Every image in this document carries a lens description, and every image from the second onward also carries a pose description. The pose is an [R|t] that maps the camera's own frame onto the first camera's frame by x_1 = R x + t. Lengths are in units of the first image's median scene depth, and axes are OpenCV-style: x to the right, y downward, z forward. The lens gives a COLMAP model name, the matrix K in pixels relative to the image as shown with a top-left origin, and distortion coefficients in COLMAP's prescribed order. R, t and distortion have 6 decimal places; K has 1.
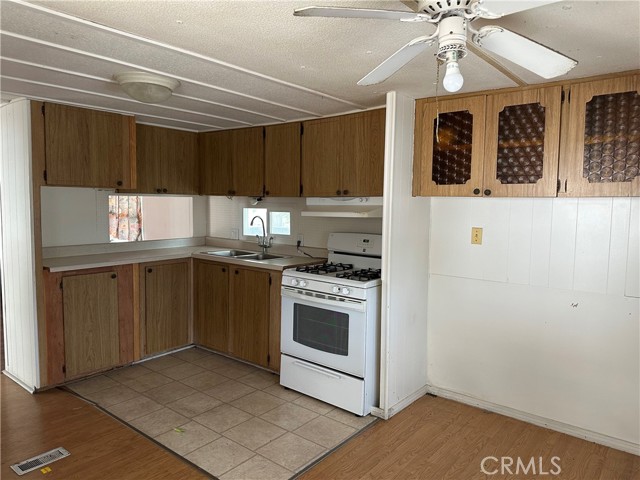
lens RADIAL K [[442.4, 0, 320.0], [0, 442.4, 240.0], [0, 0, 1]] dist [0.059859, -0.083321]
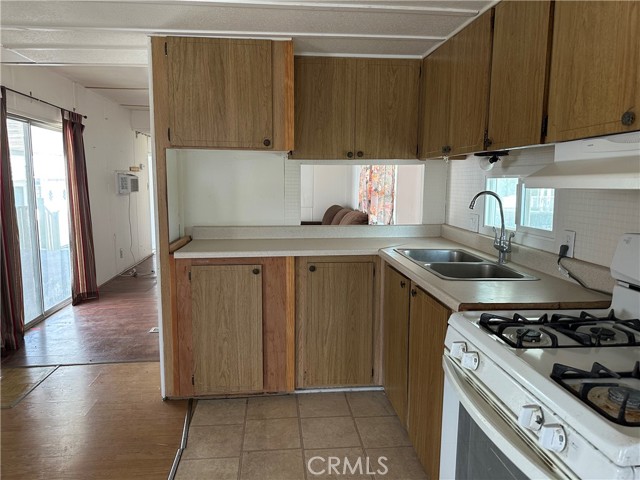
lens RADIAL K [[443.8, 0, 320.0], [0, 443.8, 240.0], [0, 0, 1]] dist [0.085200, -0.123076]
pose [[0.697706, 0.083463, -0.711505, 0.120028], [-0.055890, 0.996505, 0.062089, -0.020715], [0.714200, -0.003554, 0.699932, 0.545290]]
